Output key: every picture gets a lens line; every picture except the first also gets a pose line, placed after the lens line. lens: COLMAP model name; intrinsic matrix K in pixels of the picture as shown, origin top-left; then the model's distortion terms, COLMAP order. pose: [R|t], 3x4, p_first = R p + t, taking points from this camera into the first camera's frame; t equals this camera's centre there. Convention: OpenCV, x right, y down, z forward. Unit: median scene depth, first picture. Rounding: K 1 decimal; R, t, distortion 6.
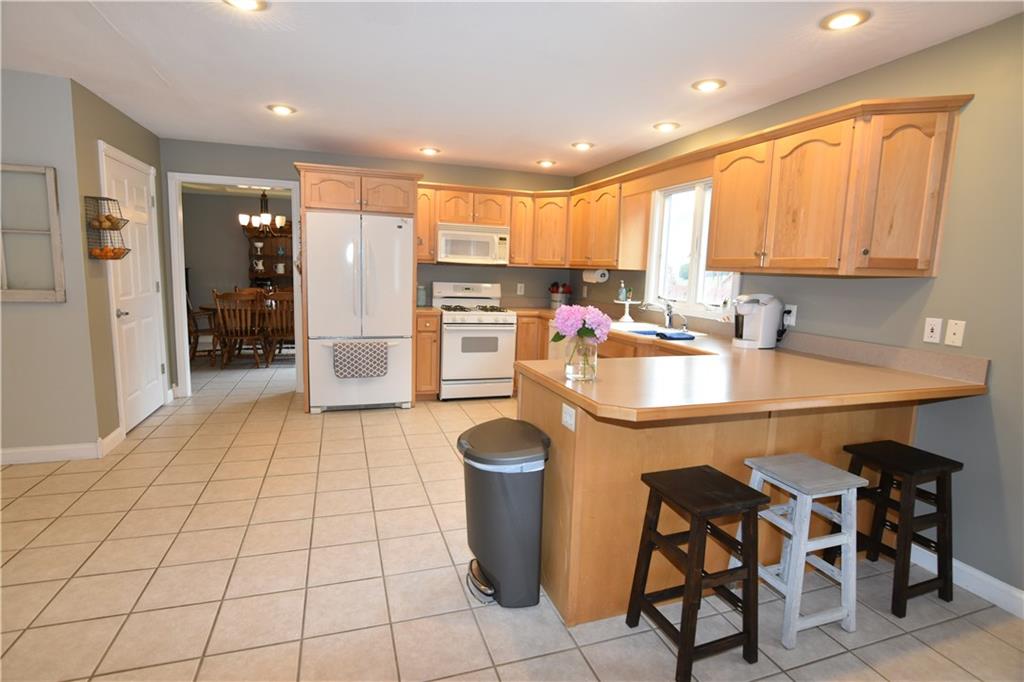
lens RADIAL K [[506.6, 0, 509.2], [0, 506.6, 338.9], [0, 0, 1]] dist [-0.010364, 0.000369]
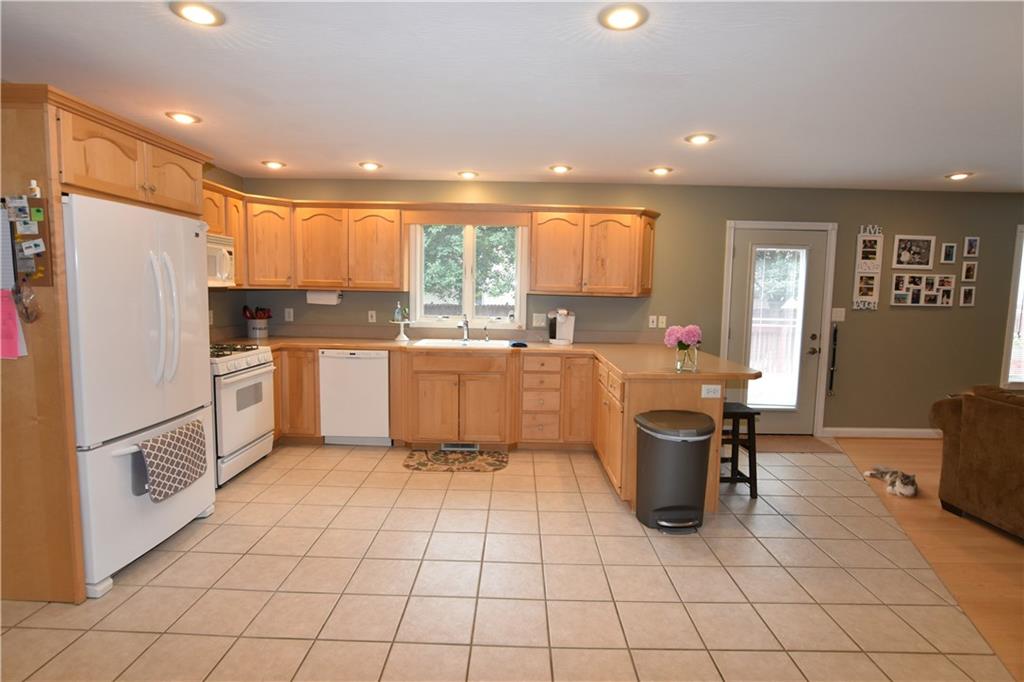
lens RADIAL K [[506.6, 0, 509.2], [0, 506.6, 338.9], [0, 0, 1]] dist [-0.010364, 0.000369]
pose [[0.340367, -0.117096, 0.932973, -0.683041], [0.119584, 0.989549, 0.080571, -0.095916], [-0.932658, 0.084145, 0.350812, 0.422813]]
